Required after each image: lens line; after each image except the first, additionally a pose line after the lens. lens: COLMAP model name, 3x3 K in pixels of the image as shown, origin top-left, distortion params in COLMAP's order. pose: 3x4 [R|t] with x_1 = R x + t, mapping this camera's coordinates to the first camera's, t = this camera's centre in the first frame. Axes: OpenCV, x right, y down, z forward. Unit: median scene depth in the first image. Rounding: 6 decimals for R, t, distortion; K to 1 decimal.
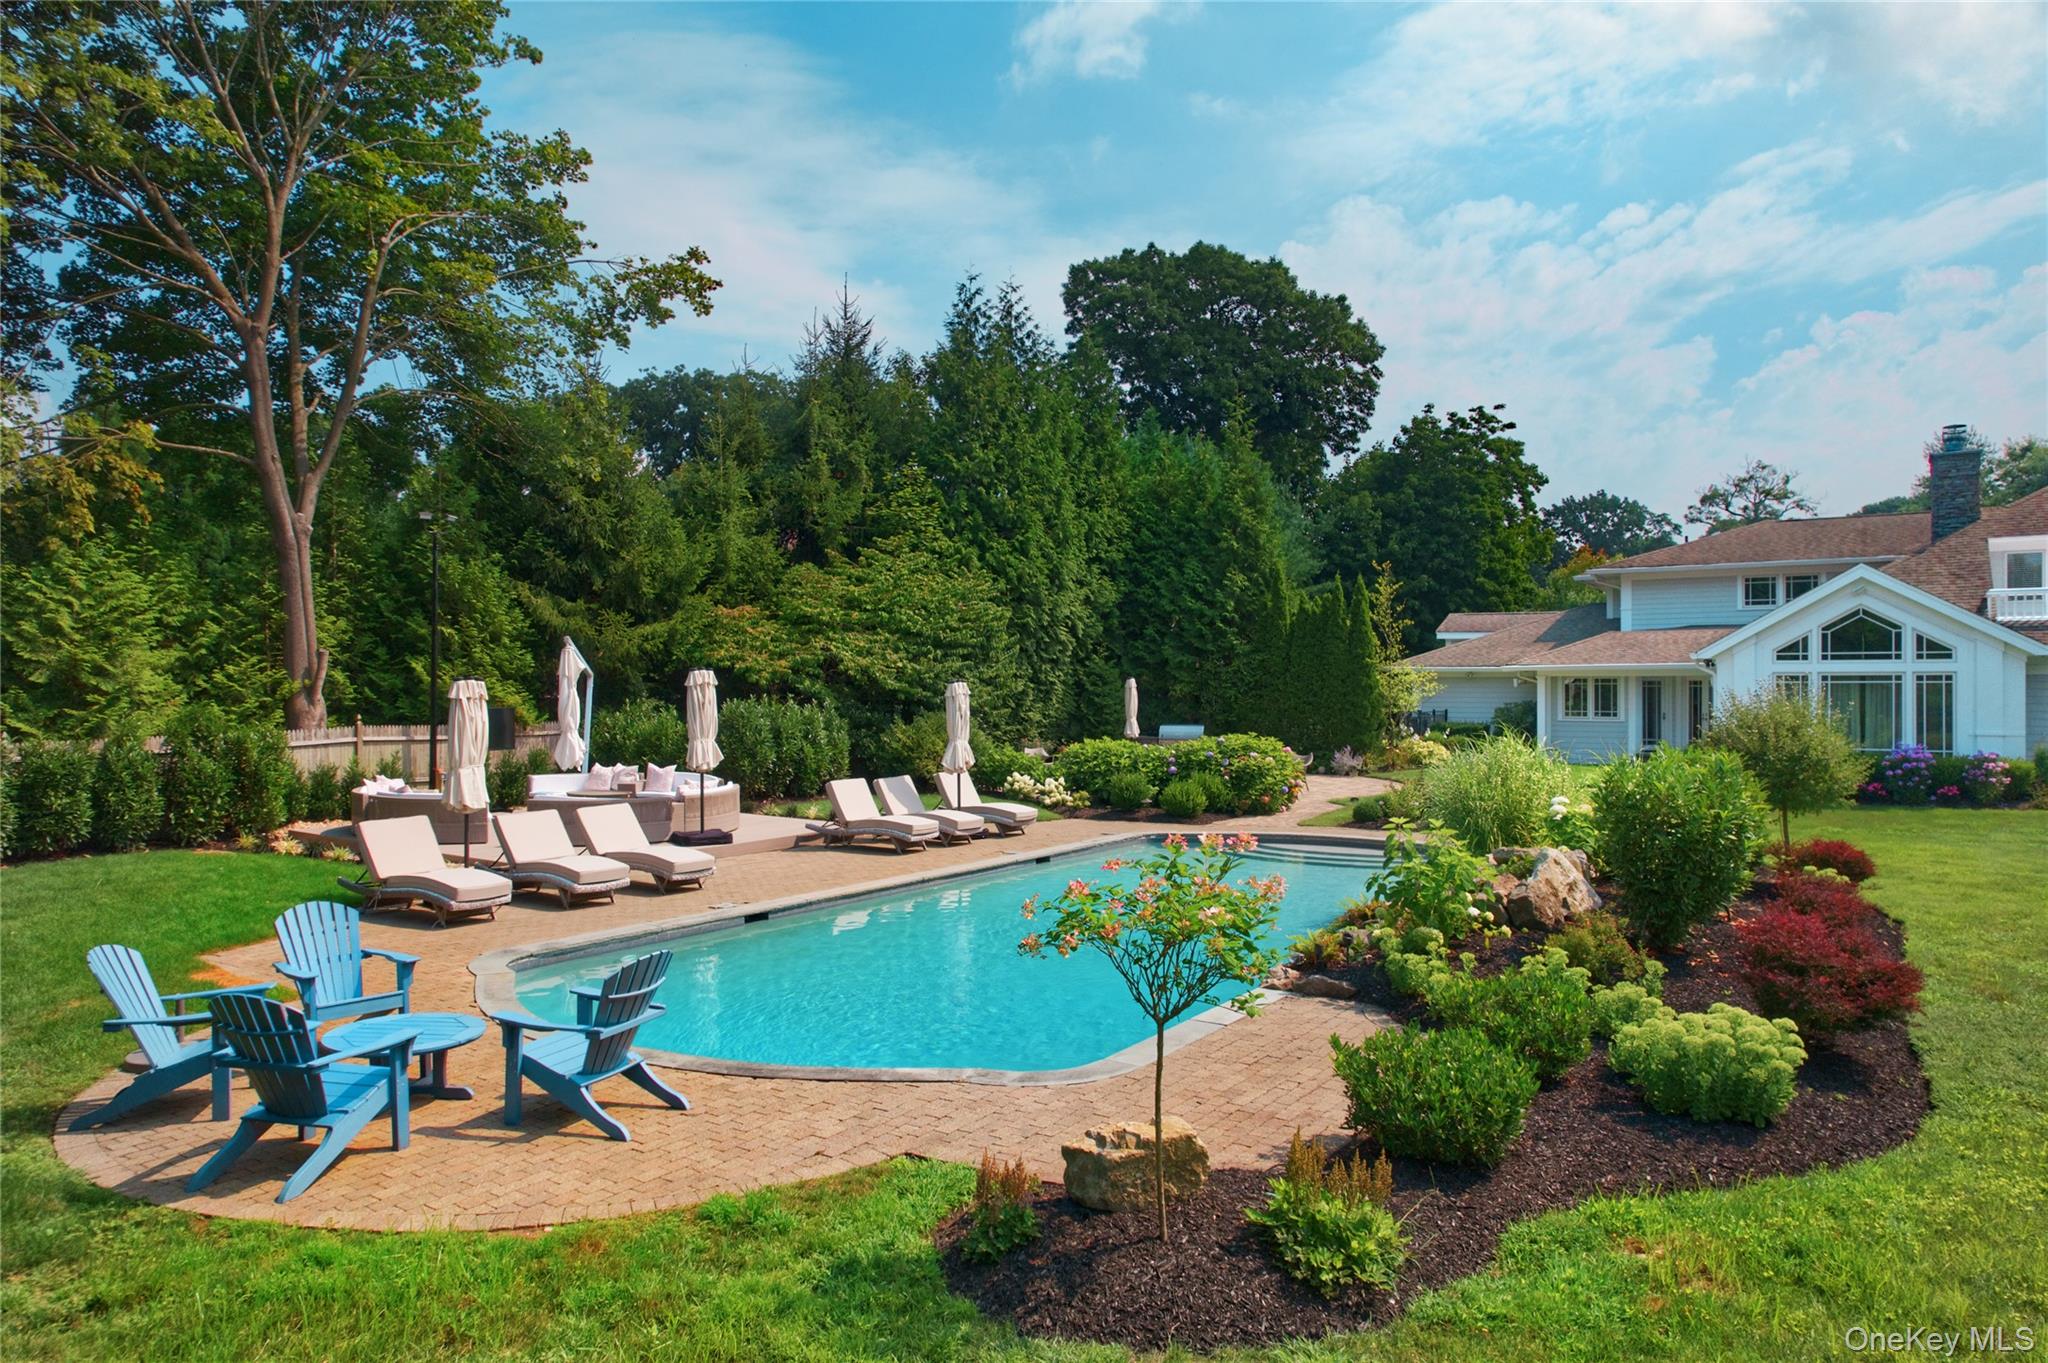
lens RADIAL K [[1291.9, 0, 1013.3], [0, 1291.9, 678.8], [0, 0, 1]] dist [-0.073168, 0.047358]
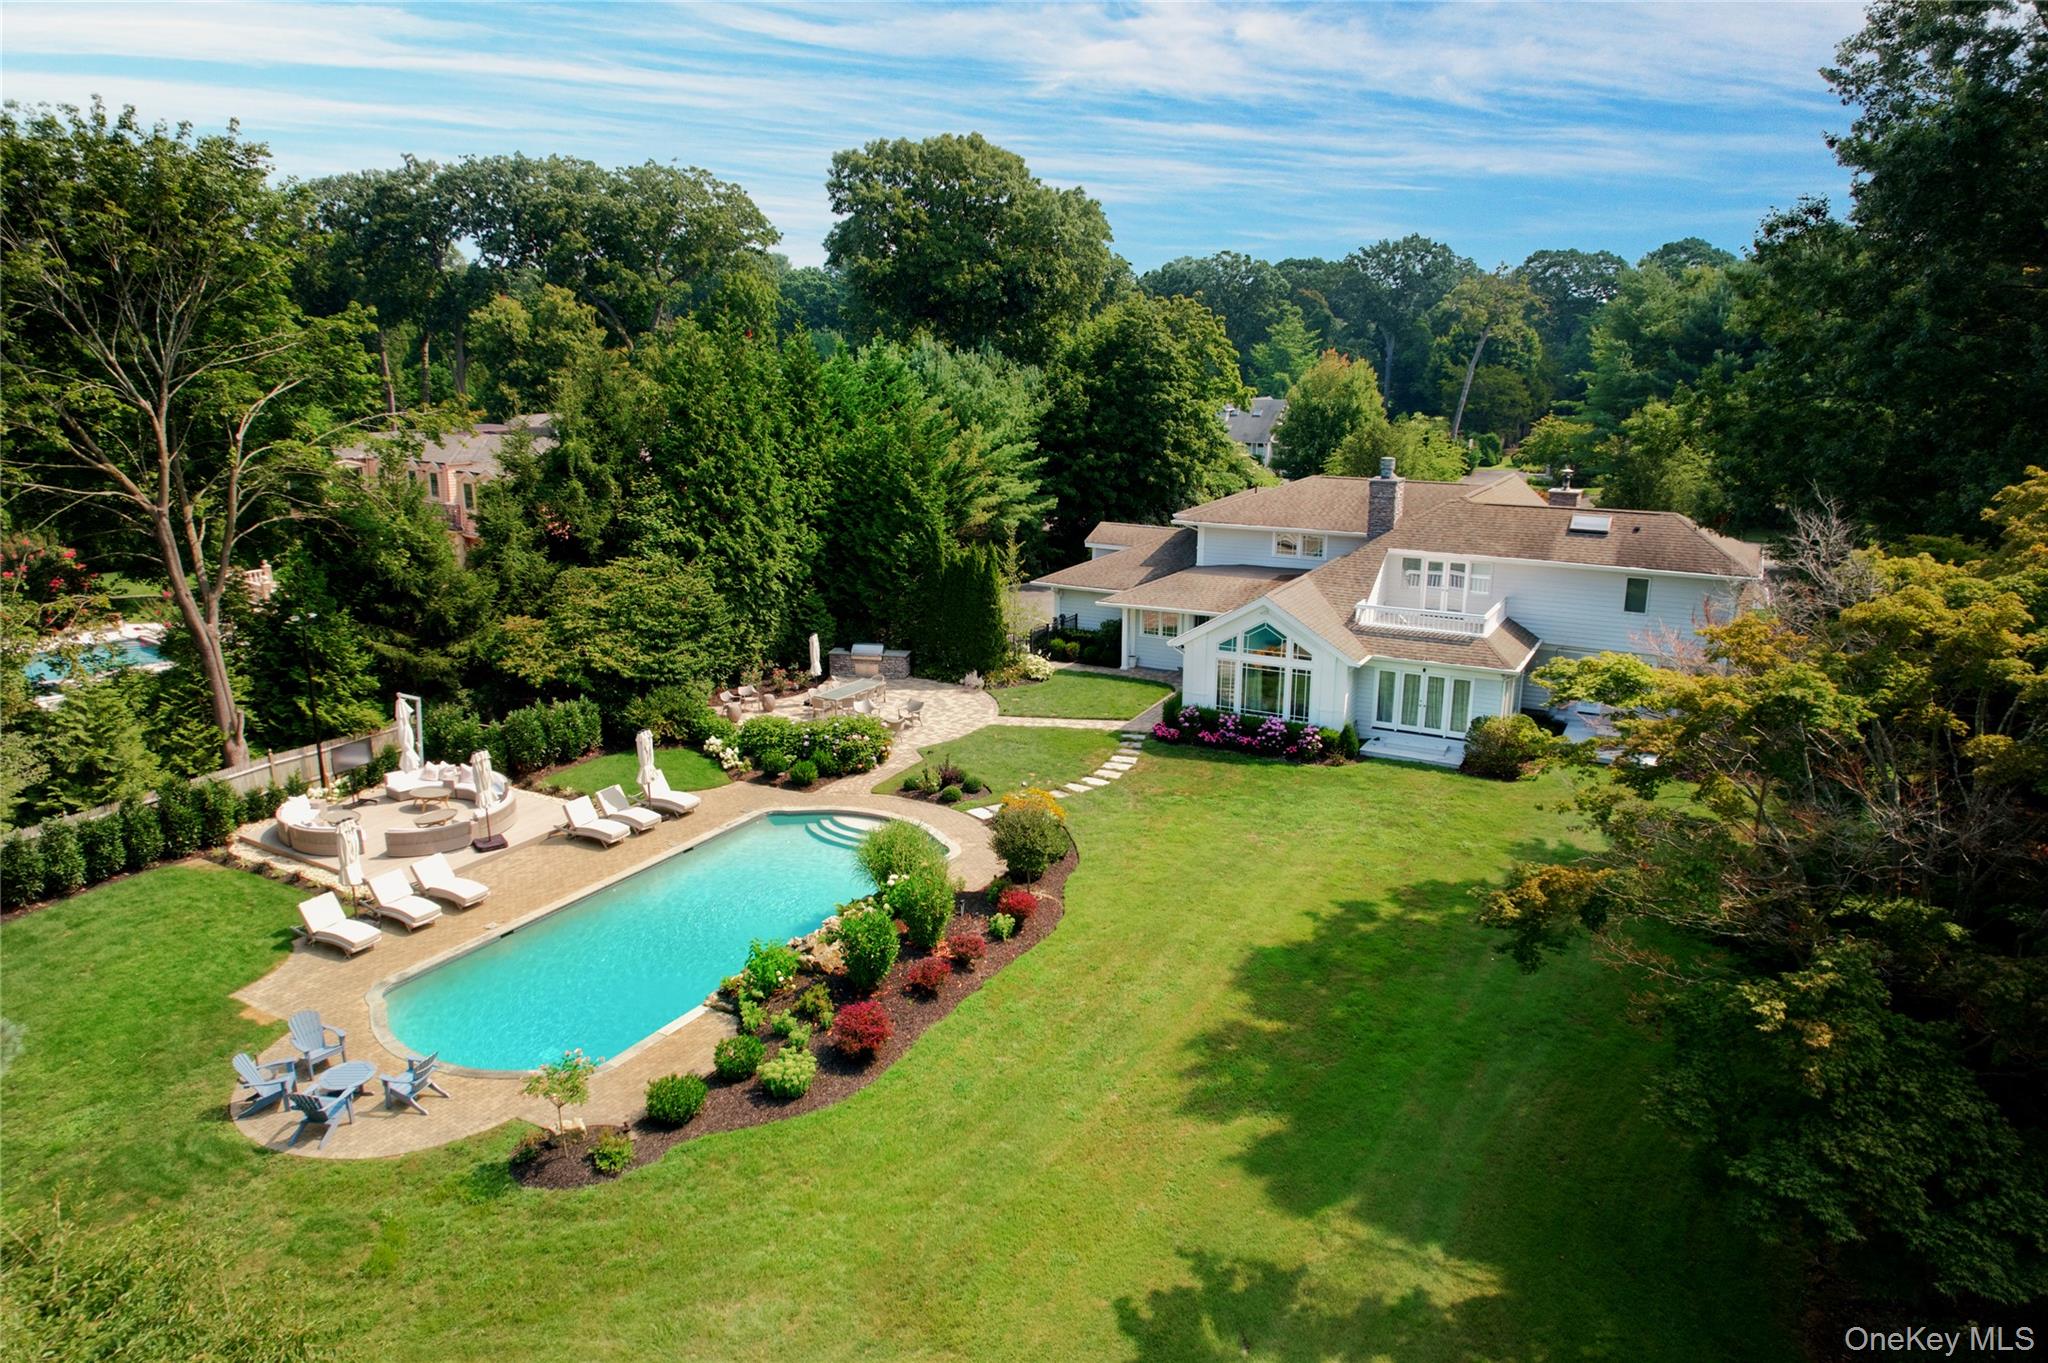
lens RADIAL K [[1291.9, 0, 1013.3], [0, 1291.9, 678.8], [0, 0, 1]] dist [-0.073168, 0.047358]
pose [[0.996327, -0.021634, 0.082848, 0.242368], [-0.000108, 0.967238, 0.253872, -0.396233], [-0.085626, -0.252948, 0.963683, -0.500150]]
